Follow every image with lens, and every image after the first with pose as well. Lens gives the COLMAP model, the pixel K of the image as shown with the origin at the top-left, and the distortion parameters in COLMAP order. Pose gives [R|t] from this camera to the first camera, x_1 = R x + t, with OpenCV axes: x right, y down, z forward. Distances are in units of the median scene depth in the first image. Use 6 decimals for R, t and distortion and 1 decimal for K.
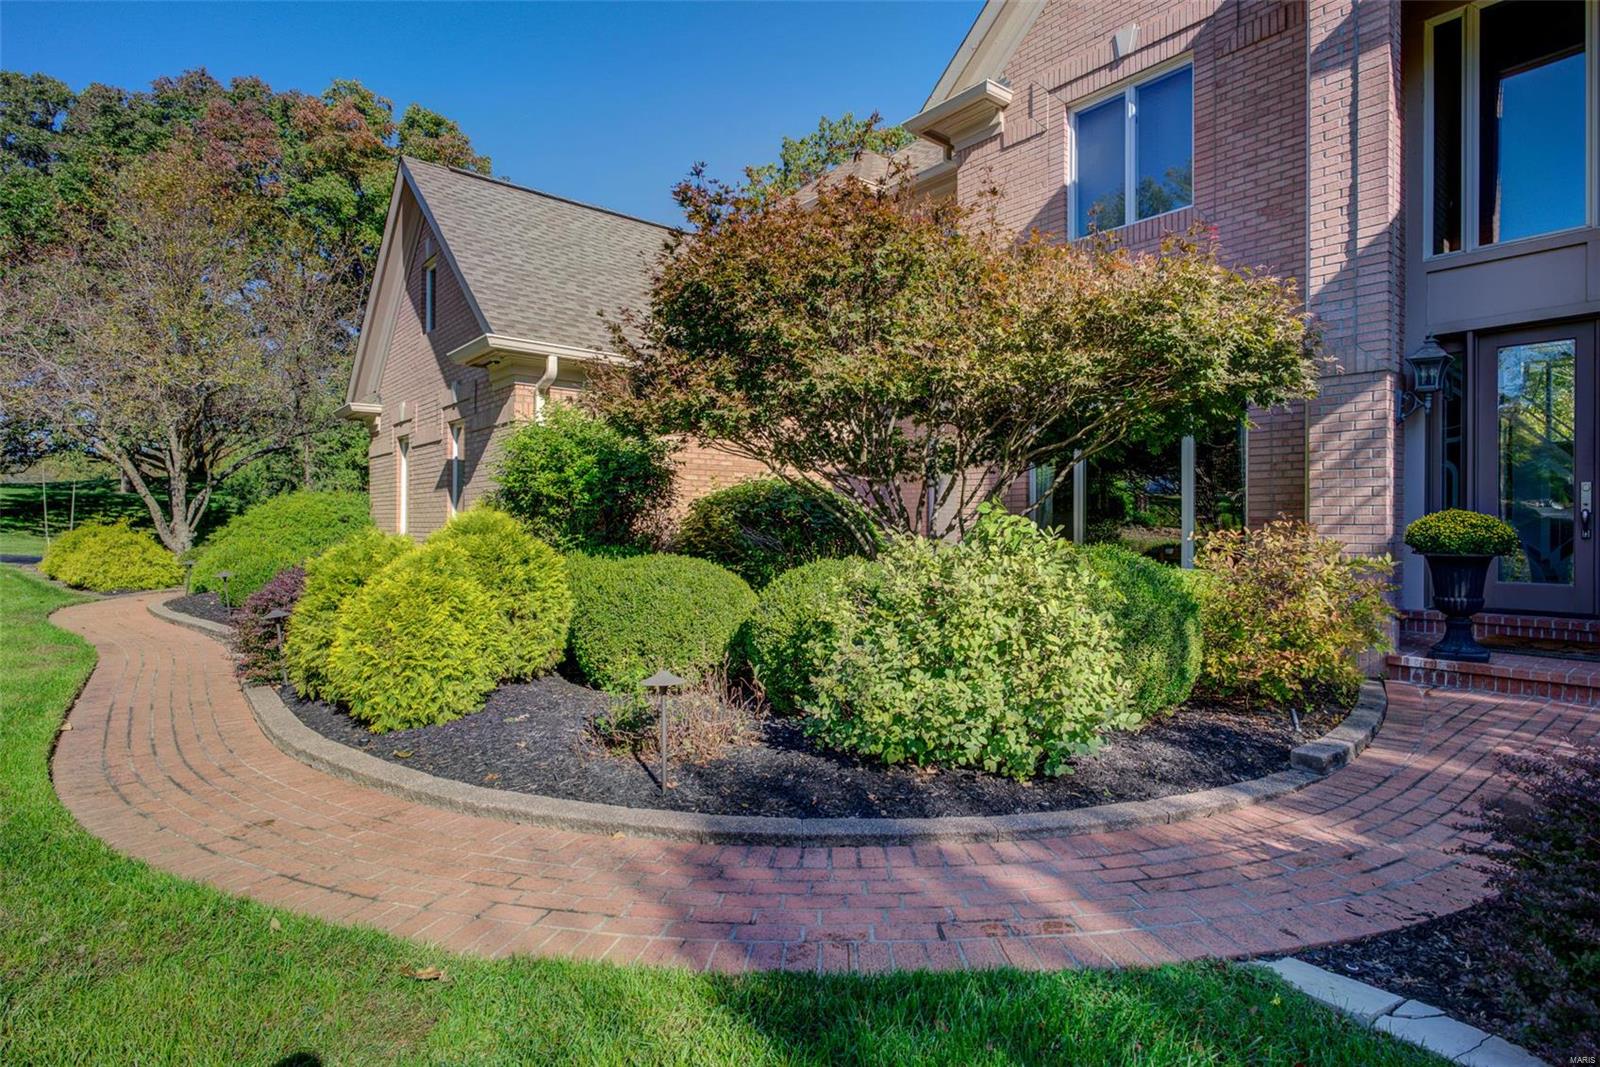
lens RADIAL K [[827.7, 0, 800.0], [0, 827.7, 533.5], [0, 0, 1]] dist [-0.004743, -0.001176]
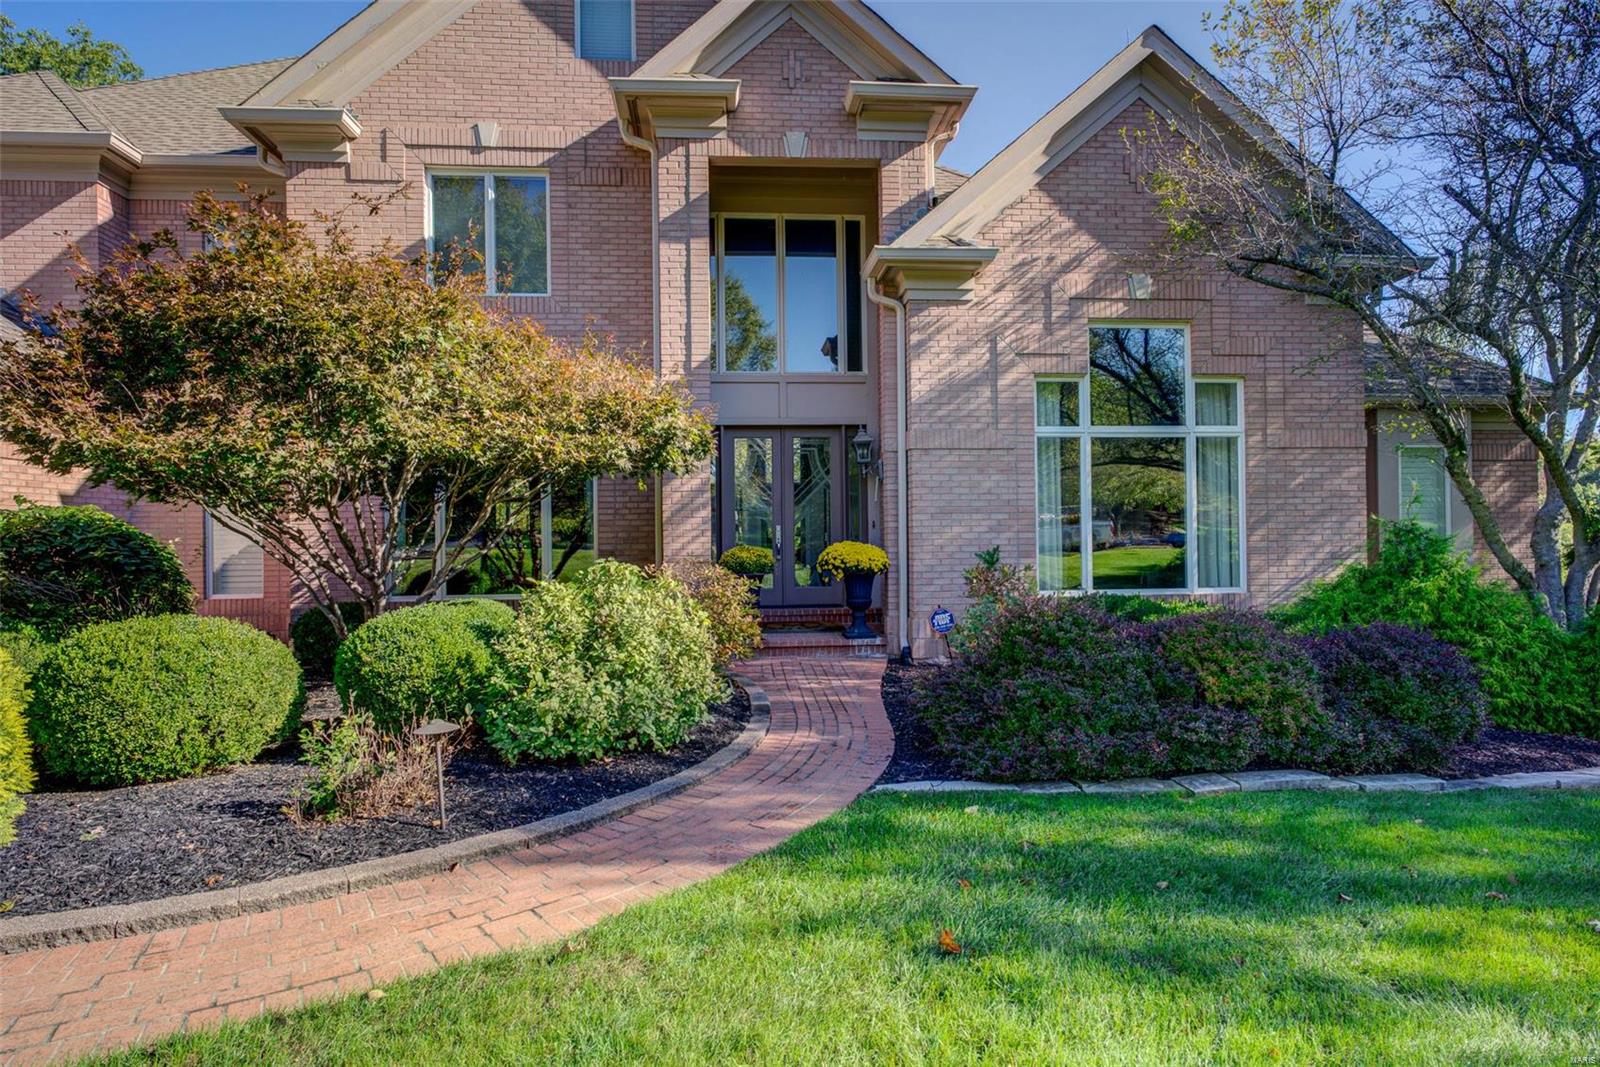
lens RADIAL K [[827.7, 0, 800.0], [0, 827.7, 533.5], [0, 0, 1]] dist [-0.004743, -0.001176]
pose [[0.592745, -0.005029, 0.805374, -0.389733], [0.022770, 0.999685, -0.010516, -0.029324], [-0.805068, 0.024571, 0.592673, -0.021736]]
